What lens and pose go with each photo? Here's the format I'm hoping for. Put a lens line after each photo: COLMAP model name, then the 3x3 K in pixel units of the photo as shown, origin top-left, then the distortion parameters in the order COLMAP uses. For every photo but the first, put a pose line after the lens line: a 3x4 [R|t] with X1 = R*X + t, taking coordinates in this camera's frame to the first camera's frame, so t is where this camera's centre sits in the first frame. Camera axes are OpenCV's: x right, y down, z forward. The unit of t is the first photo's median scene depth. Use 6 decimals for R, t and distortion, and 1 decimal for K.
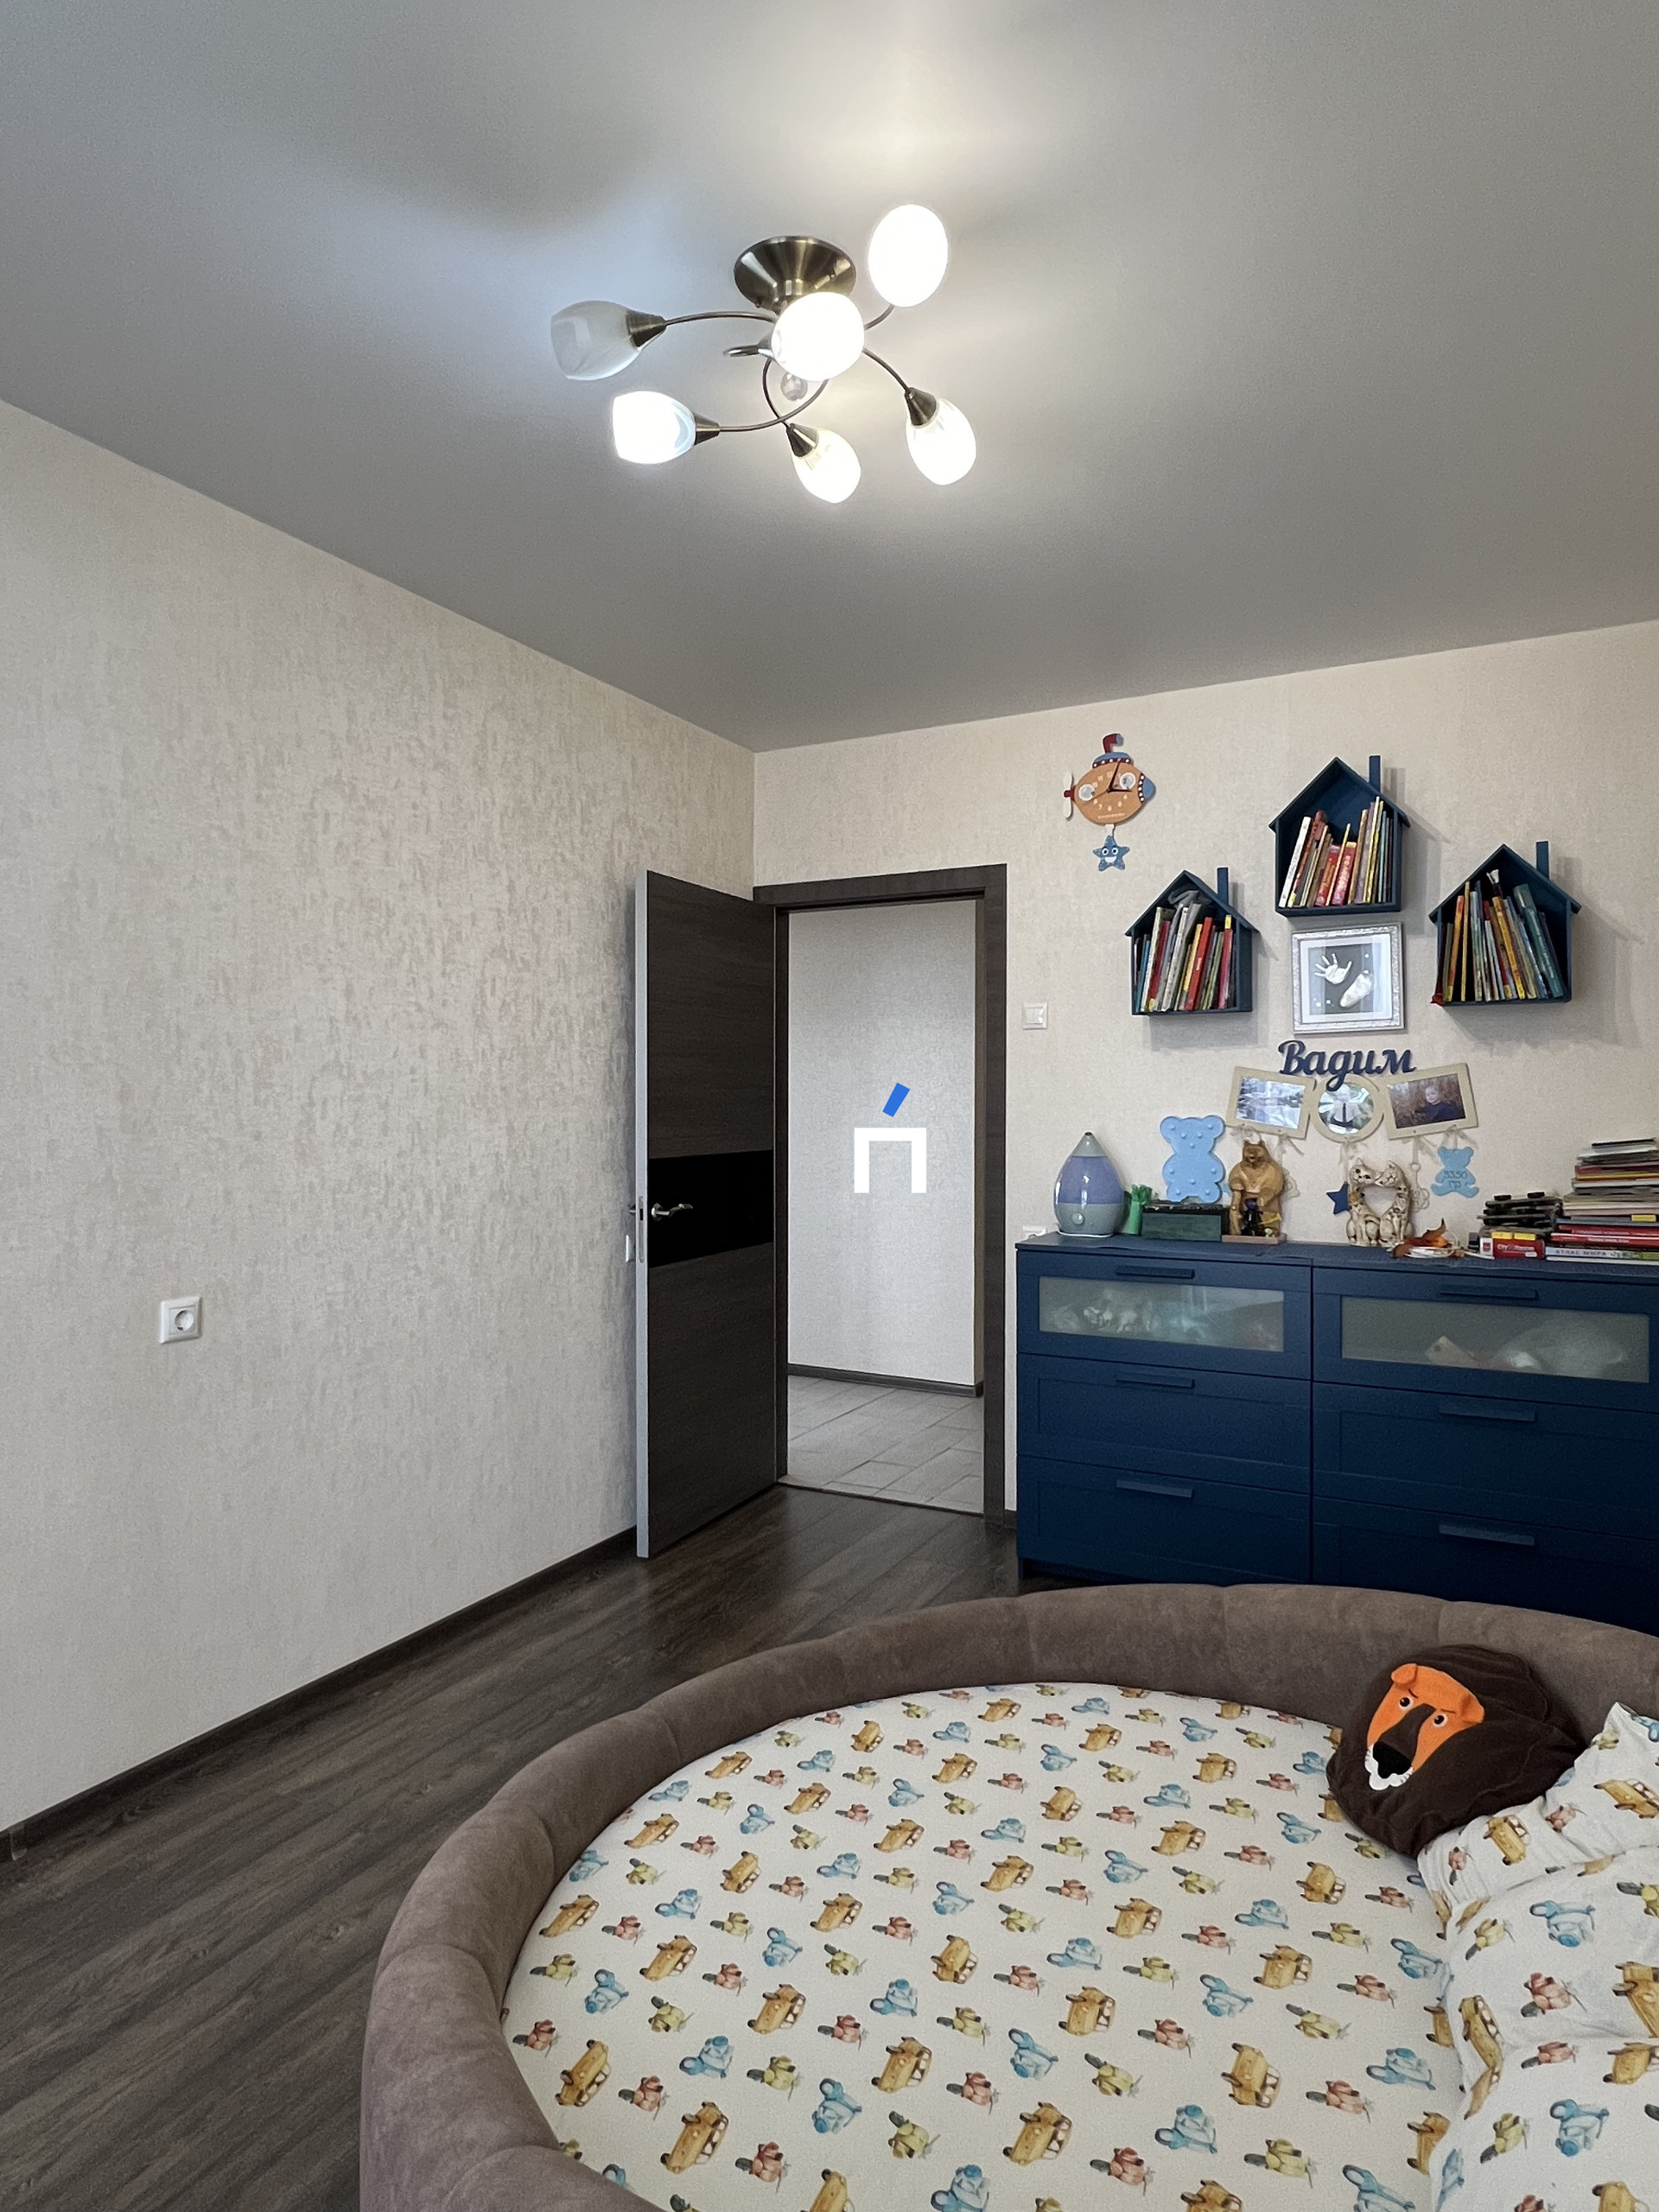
lens RADIAL K [[1240.2, 0, 830.7], [0, 1240.2, 1103.4], [0, 0, 1]] dist [-0.007425, -0.008766]
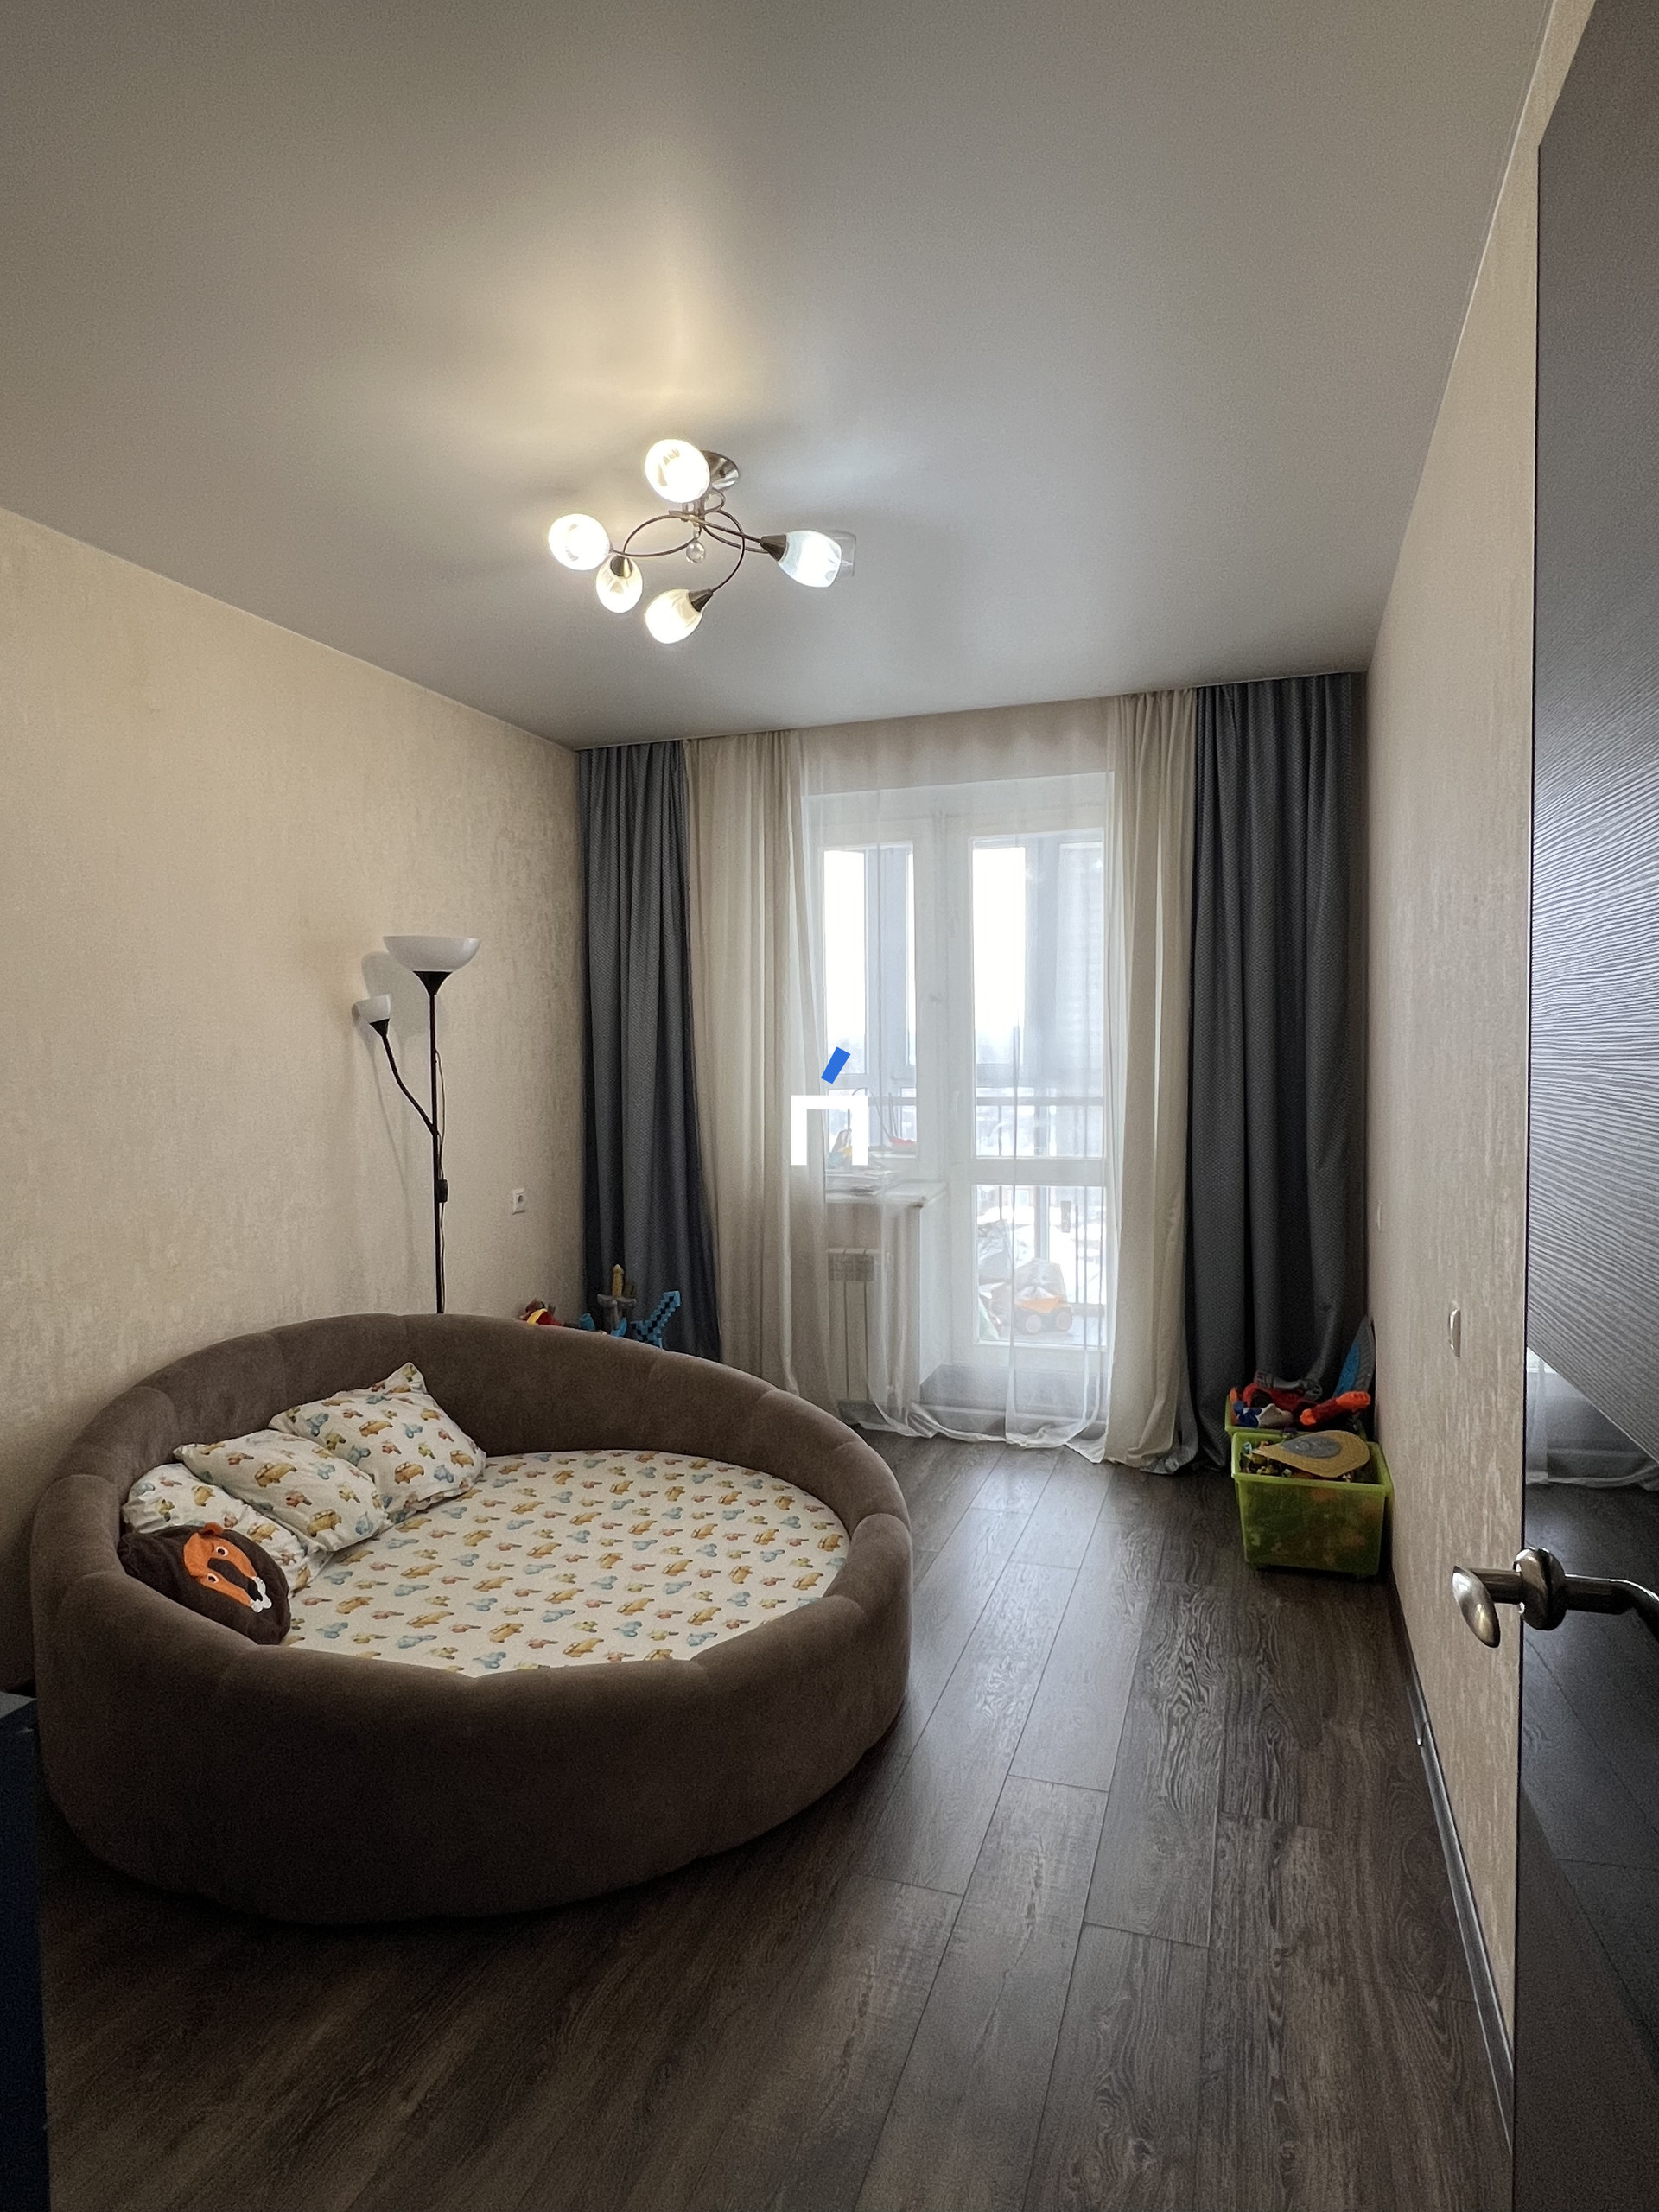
lens RADIAL K [[1240.2, 0, 827.0], [0, 1240.2, 1105.0], [0, 0, 1]] dist [-0.007425, -0.008766]
pose [[-0.986964, 0.016561, -0.160088, 0.062021], [0.010088, 0.999102, 0.041161, -0.028550], [0.160625, 0.039009, -0.986244, 2.637948]]
